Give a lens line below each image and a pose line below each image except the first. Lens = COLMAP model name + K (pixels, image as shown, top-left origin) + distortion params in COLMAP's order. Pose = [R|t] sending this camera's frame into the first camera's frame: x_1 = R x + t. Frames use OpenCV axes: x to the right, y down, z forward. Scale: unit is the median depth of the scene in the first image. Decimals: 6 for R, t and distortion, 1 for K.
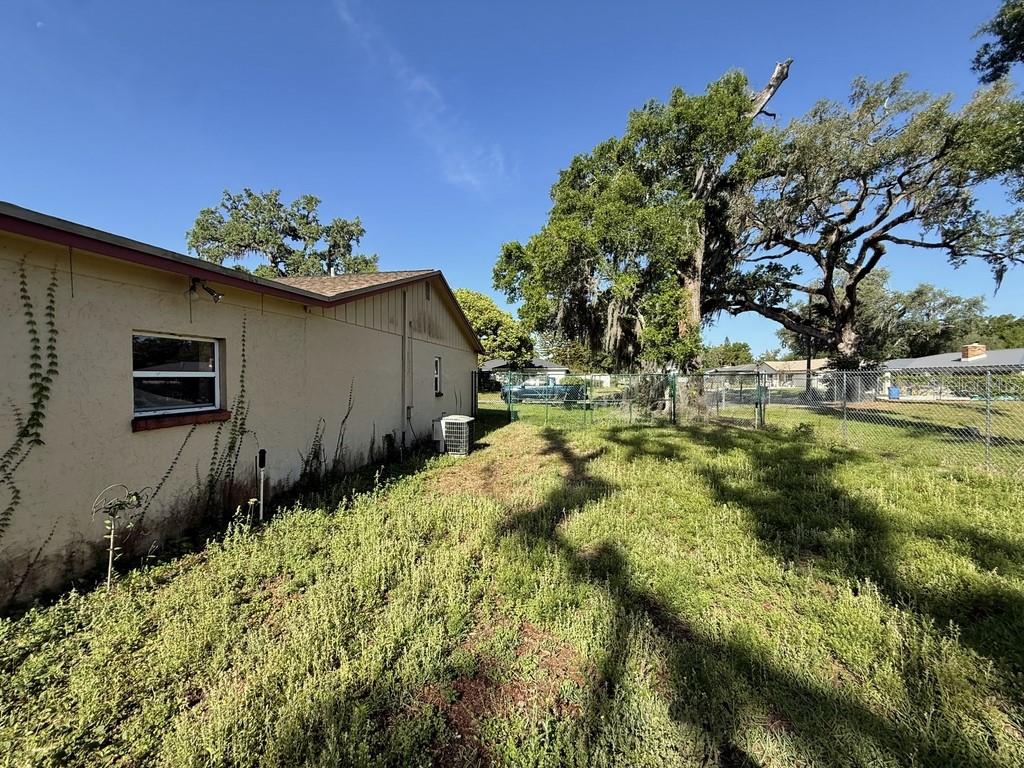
lens RADIAL K [[407.4, 0, 508.6], [0, 407.4, 383.1], [0, 0, 1]] dist [0.000319, 0.000156]
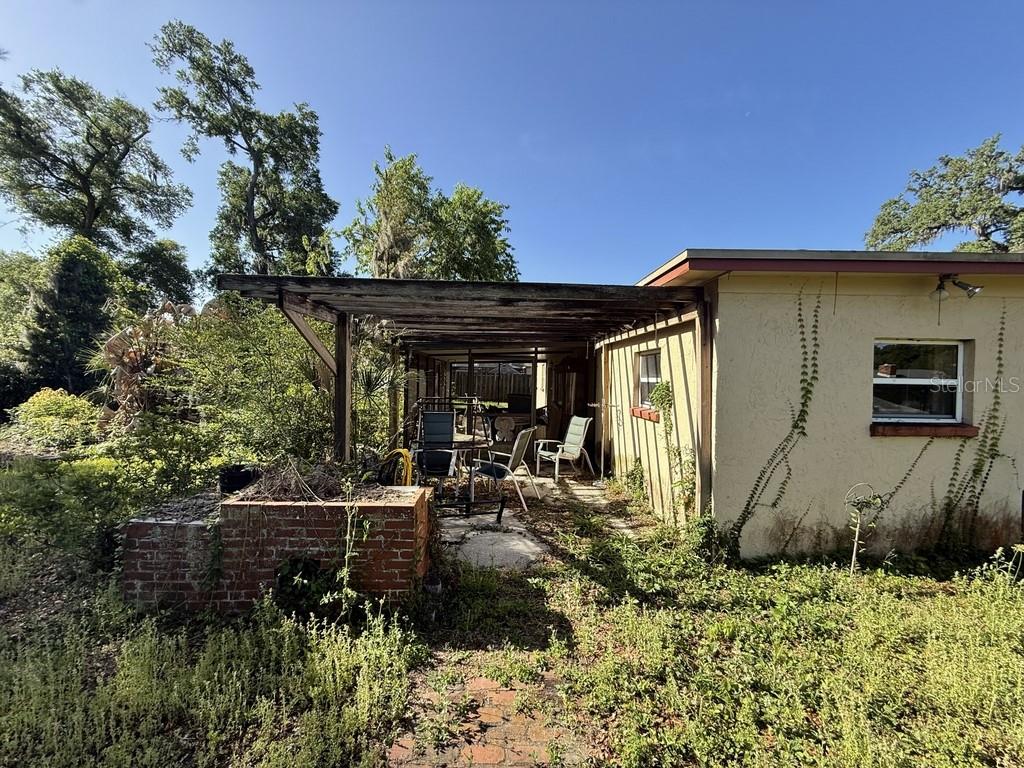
lens RADIAL K [[407.4, 0, 509.0], [0, 407.4, 382.8], [0, 0, 1]] dist [0.000319, 0.000156]
pose [[0.202975, 0.017849, -0.979021, -0.070344], [-0.033300, 0.999381, 0.011316, 0.001830], [0.978618, 0.030305, 0.203444, -0.100044]]
